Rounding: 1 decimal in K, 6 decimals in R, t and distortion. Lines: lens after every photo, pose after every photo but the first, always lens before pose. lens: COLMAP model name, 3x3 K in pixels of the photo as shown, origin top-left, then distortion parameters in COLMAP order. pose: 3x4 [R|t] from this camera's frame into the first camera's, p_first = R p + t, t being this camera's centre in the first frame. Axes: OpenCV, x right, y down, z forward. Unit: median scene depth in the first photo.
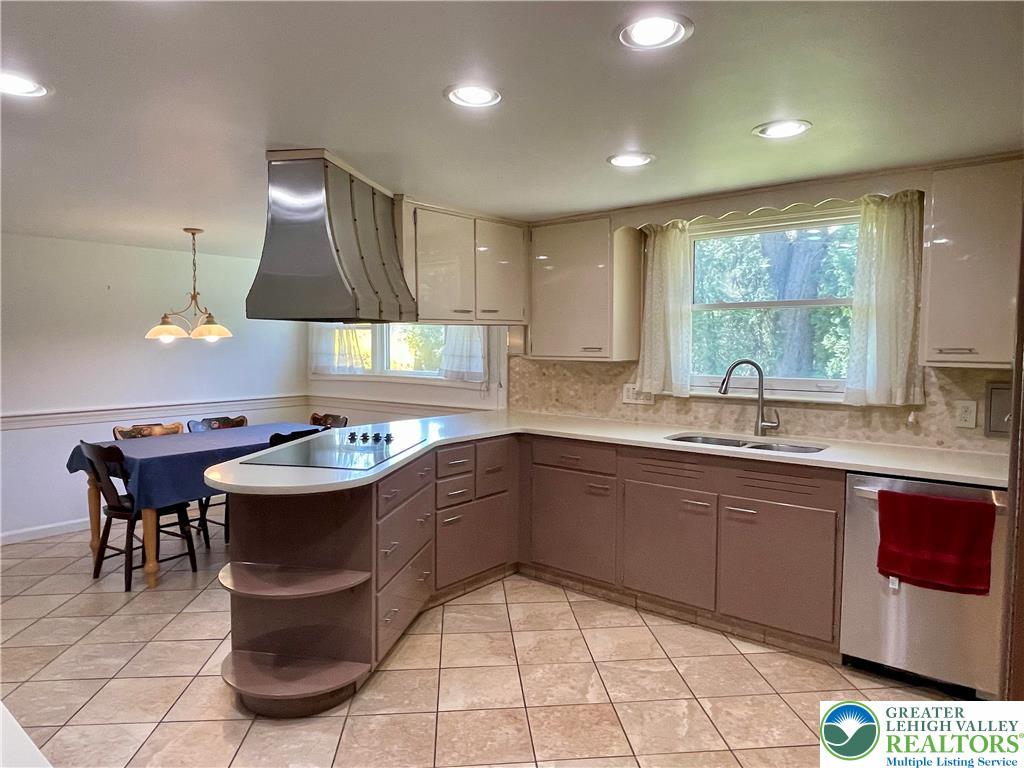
lens RADIAL K [[661.7, 0, 512.0], [0, 661.7, 384.0], [0, 0, 1]] dist [-0.003264, -0.002521]
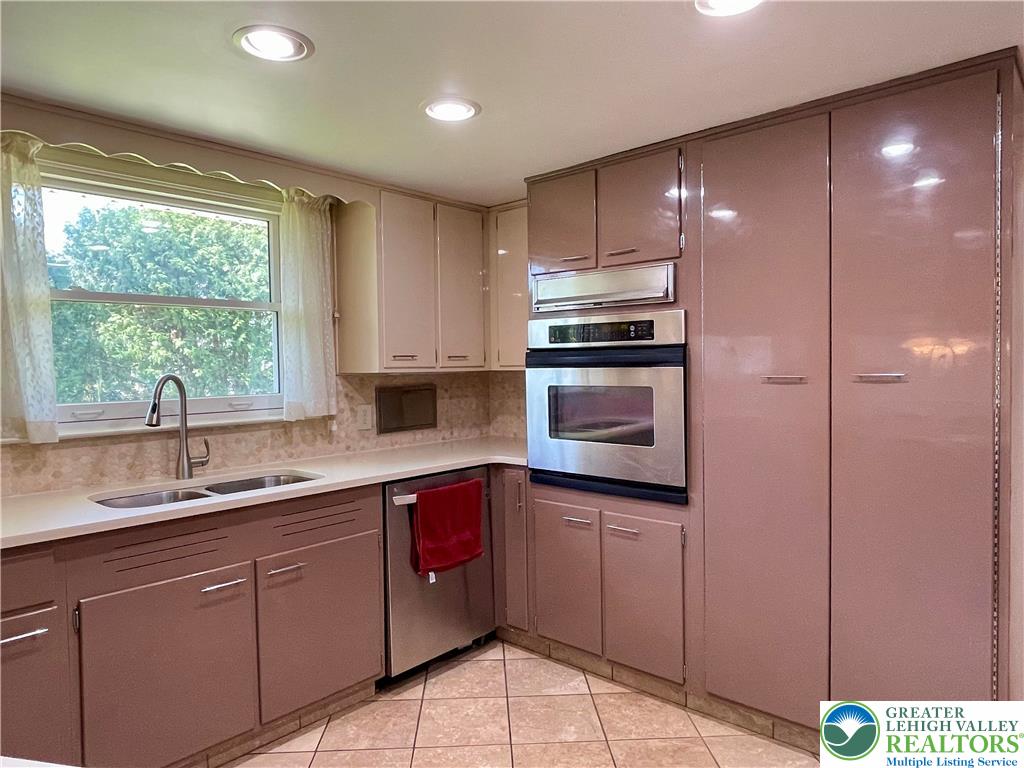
lens RADIAL K [[661.7, 0, 512.0], [0, 661.7, 384.0], [0, 0, 1]] dist [-0.003264, -0.002521]
pose [[0.051700, -0.033979, 0.998084, -0.367493], [0.078336, 0.996480, 0.029866, -0.021497], [-0.995586, 0.076642, 0.054180, 0.652692]]
